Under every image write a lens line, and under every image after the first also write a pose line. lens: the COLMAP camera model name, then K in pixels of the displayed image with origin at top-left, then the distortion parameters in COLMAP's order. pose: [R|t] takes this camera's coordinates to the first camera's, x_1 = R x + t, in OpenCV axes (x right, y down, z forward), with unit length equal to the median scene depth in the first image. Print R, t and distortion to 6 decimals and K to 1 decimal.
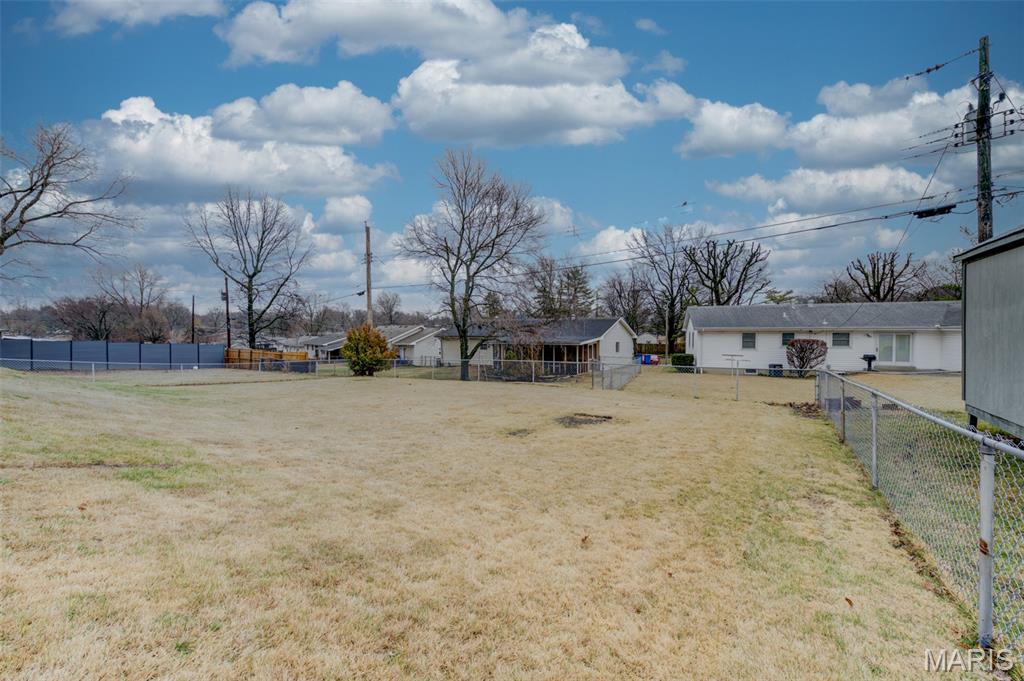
lens RADIAL K [[403.5, 0, 513.6], [0, 403.5, 350.3], [0, 0, 1]] dist [0.006339, -0.001451]
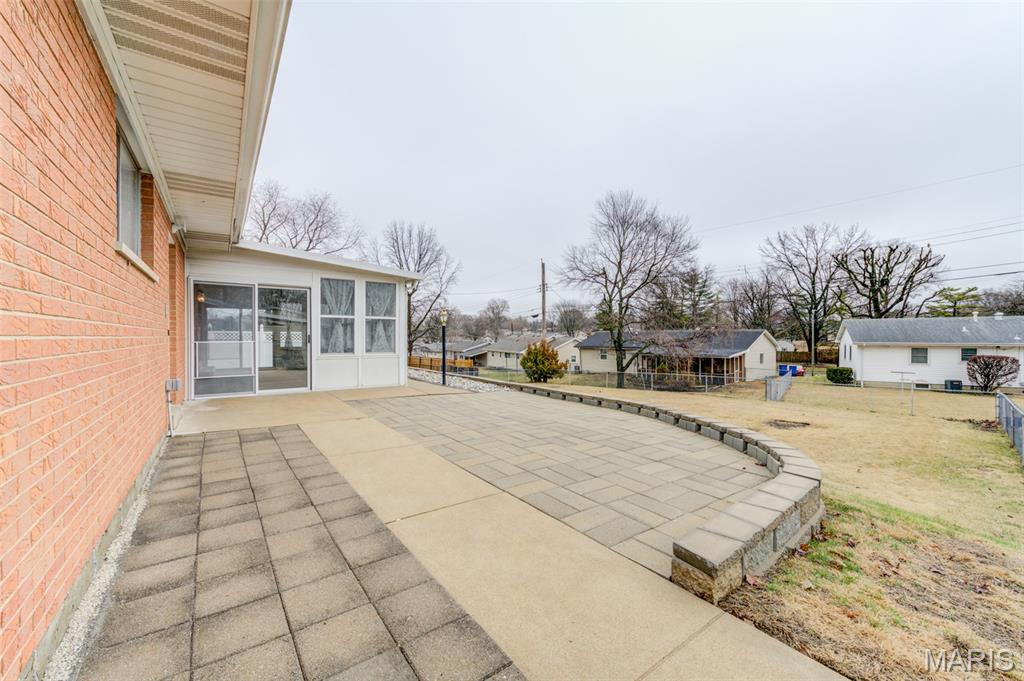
lens RADIAL K [[403.5, 0, 509.3], [0, 403.5, 348.7], [0, 0, 1]] dist [0.006339, -0.001451]
pose [[0.967925, 0.001003, -0.251237, -0.134990], [-0.003723, 0.999940, -0.010350, -0.024918], [0.251211, 0.010953, 0.967870, -0.205152]]
